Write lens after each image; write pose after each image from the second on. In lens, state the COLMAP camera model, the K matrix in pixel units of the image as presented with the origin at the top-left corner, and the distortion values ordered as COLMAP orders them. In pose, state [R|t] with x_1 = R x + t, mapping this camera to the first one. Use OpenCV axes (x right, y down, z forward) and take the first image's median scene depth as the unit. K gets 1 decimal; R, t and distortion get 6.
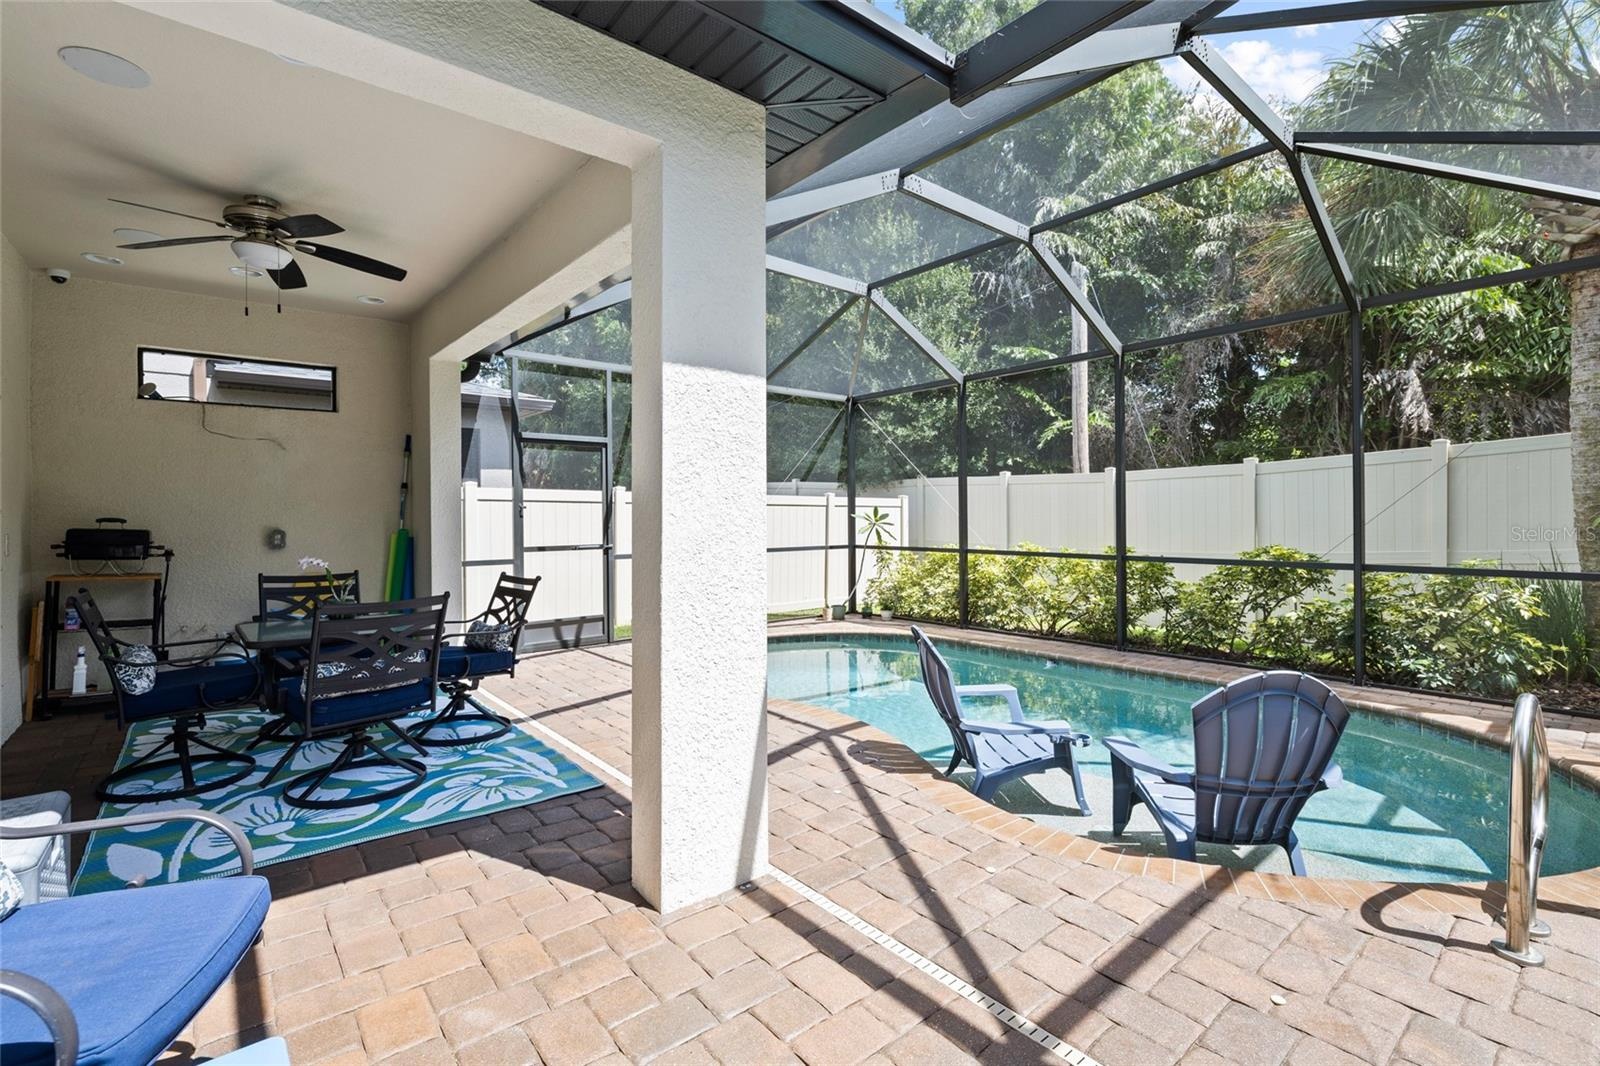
lens RADIAL K [[709.6, 0, 796.0], [0, 709.6, 521.8], [0, 0, 1]] dist [-0.009289, 0.001655]
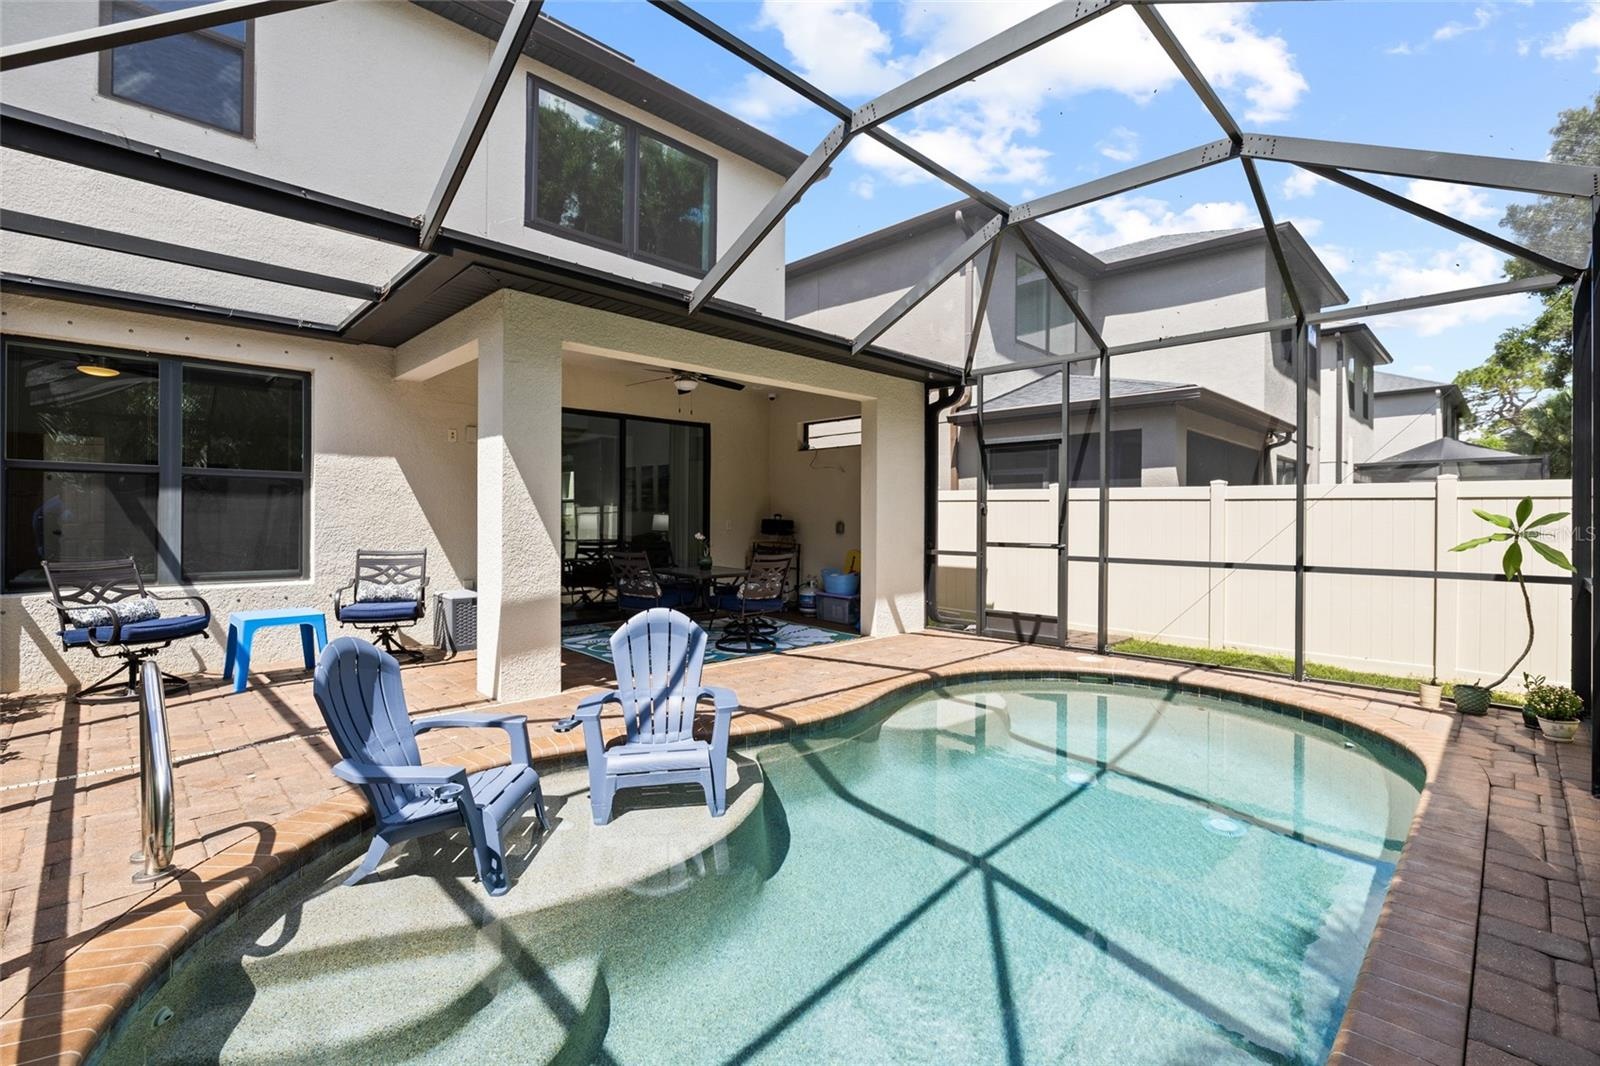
lens RADIAL K [[709.6, 0, 796.0], [0, 709.6, 521.8], [0, 0, 1]] dist [-0.009289, 0.001655]
pose [[0.094766, 0.012800, -0.995417, 0.717101], [-0.015087, 0.999821, 0.011420, -0.004620], [0.995385, 0.013935, 0.094942, 0.602464]]
